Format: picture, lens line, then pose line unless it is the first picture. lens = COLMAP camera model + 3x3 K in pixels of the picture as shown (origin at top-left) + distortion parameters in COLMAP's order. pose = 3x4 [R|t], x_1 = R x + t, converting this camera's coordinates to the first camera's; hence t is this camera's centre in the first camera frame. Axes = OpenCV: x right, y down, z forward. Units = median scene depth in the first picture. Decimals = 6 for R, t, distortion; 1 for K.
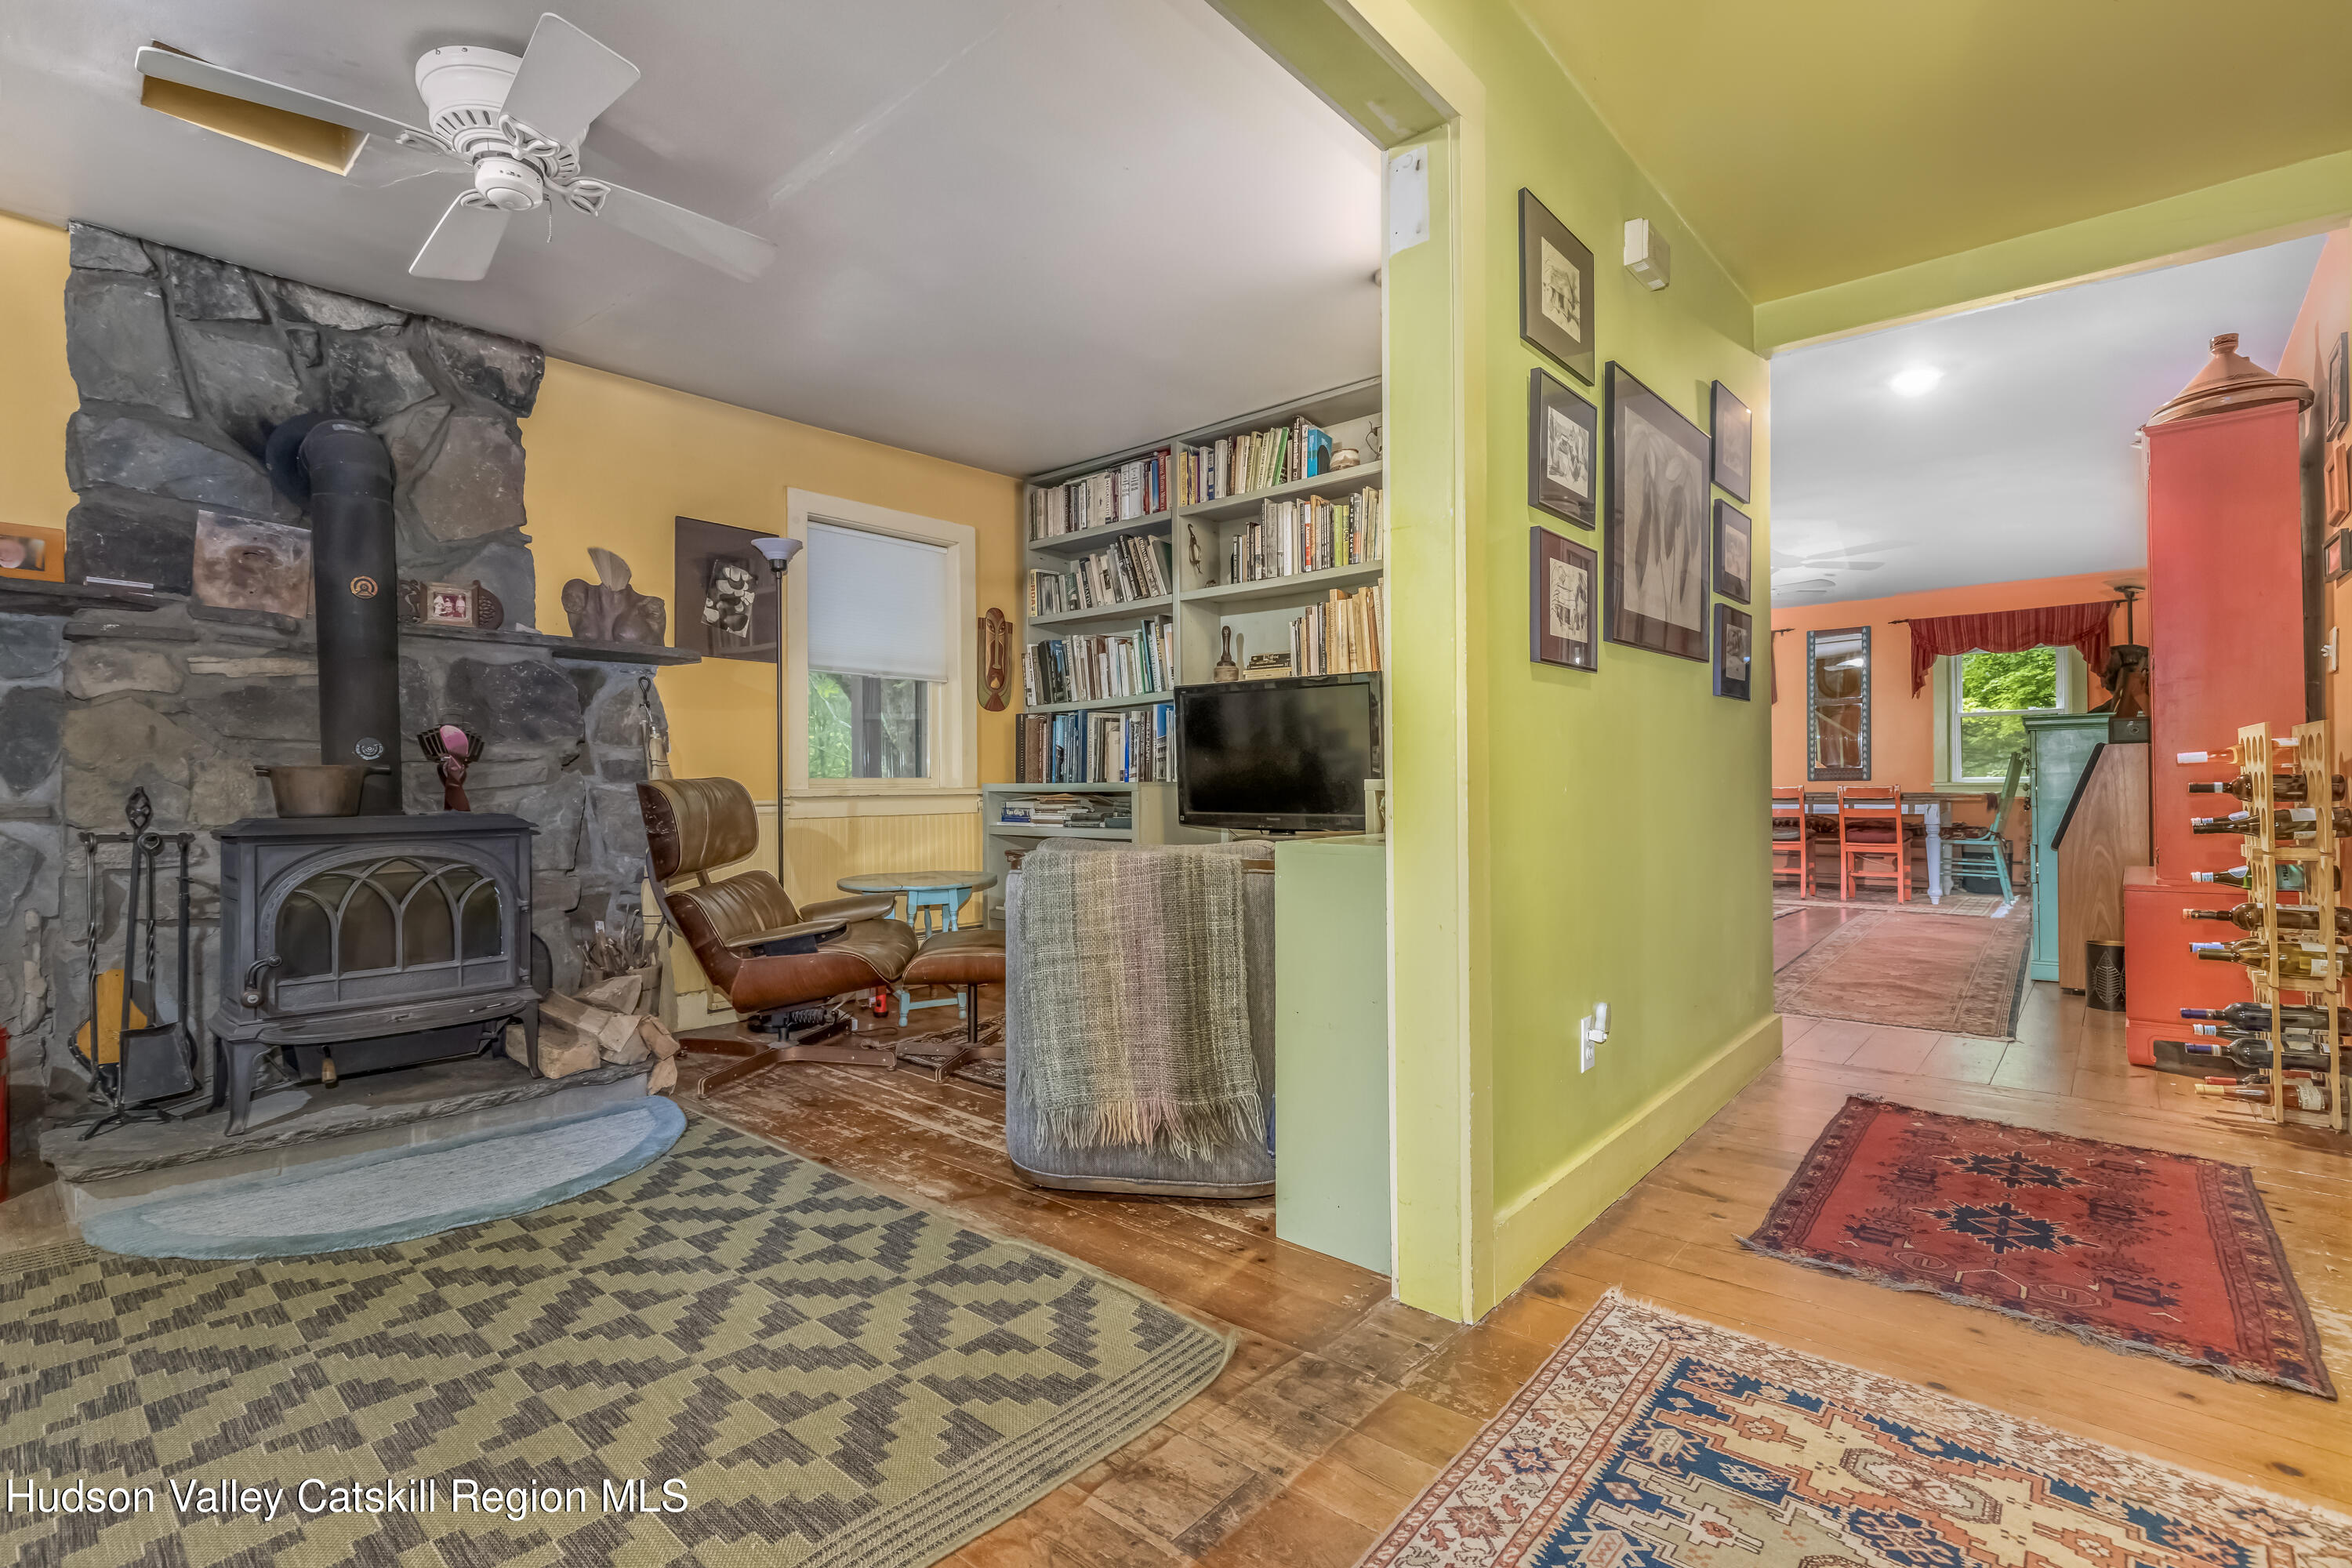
lens RADIAL K [[1088.7, 0, 1175.1], [0, 1088.7, 773.9], [0, 0, 1]] dist [0.000829, 0.000298]
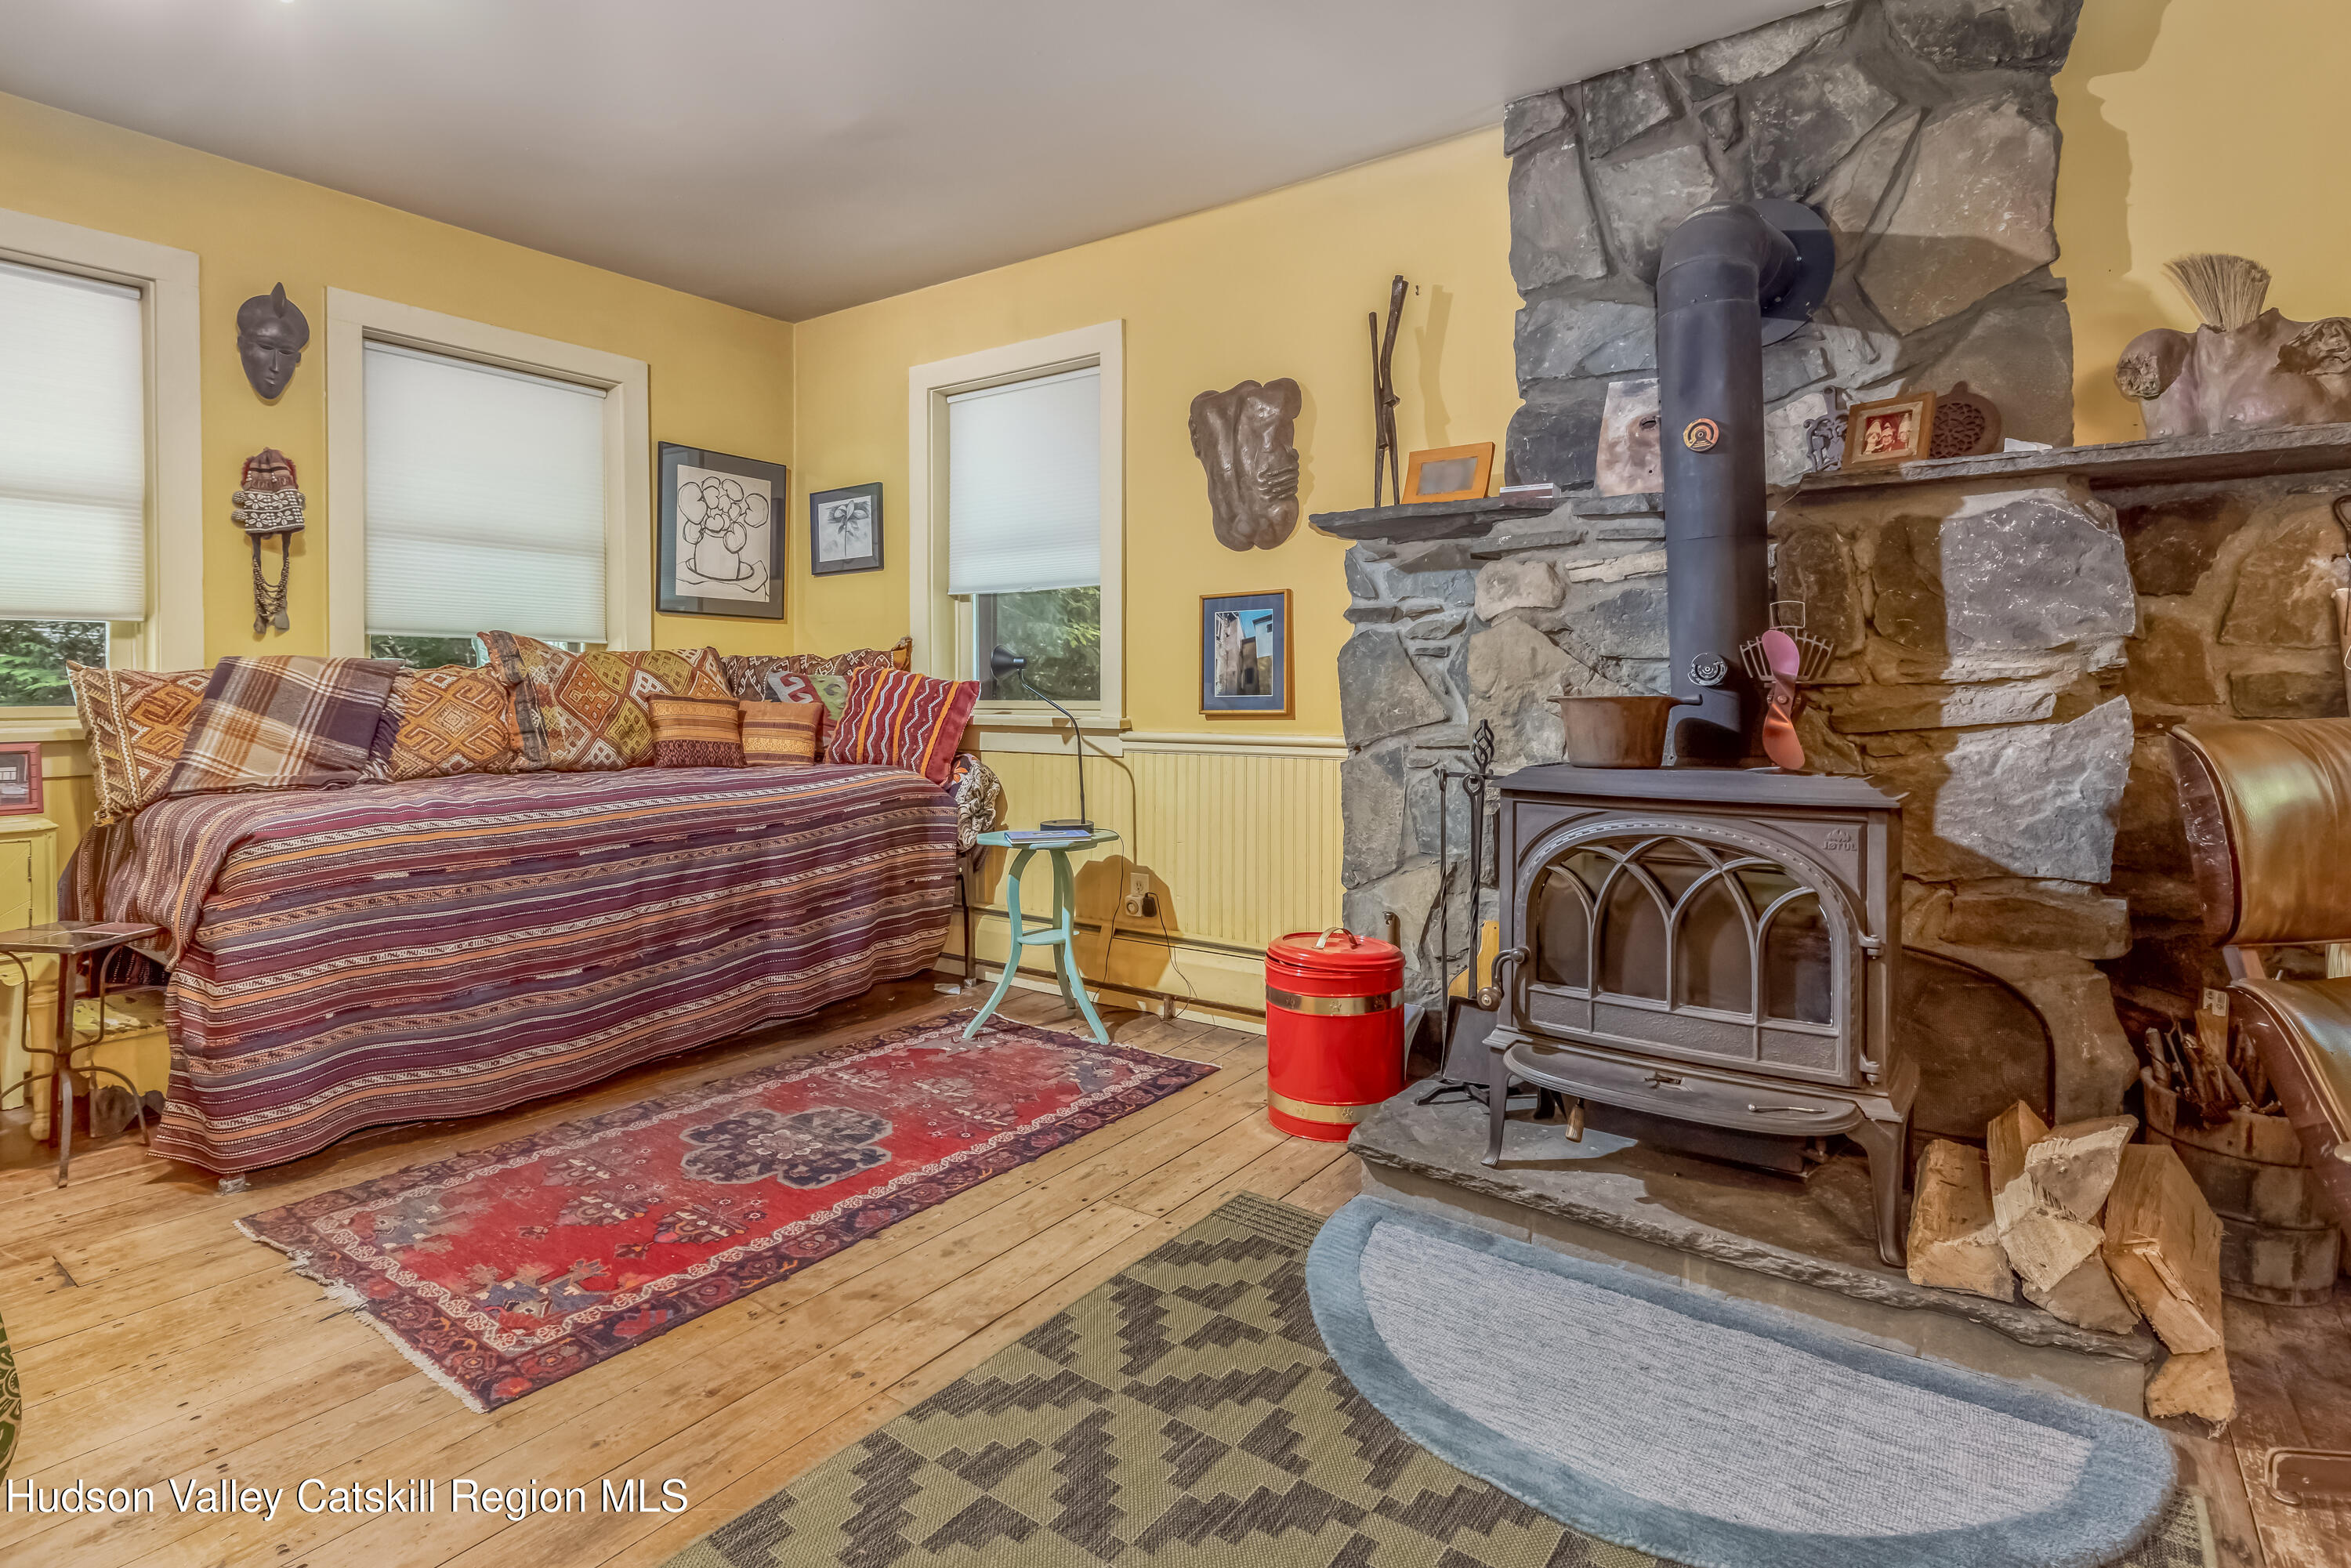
lens RADIAL K [[1176.5, 0, 1178.1], [0, 1176.5, 701.9], [0, 0, 1]] dist [0.001010, -0.000068]
pose [[0.091772, 0.012584, -0.995701, -0.033288], [0.007918, 0.999879, 0.013366, -0.014612], [0.995749, -0.009110, 0.091661, 0.592566]]
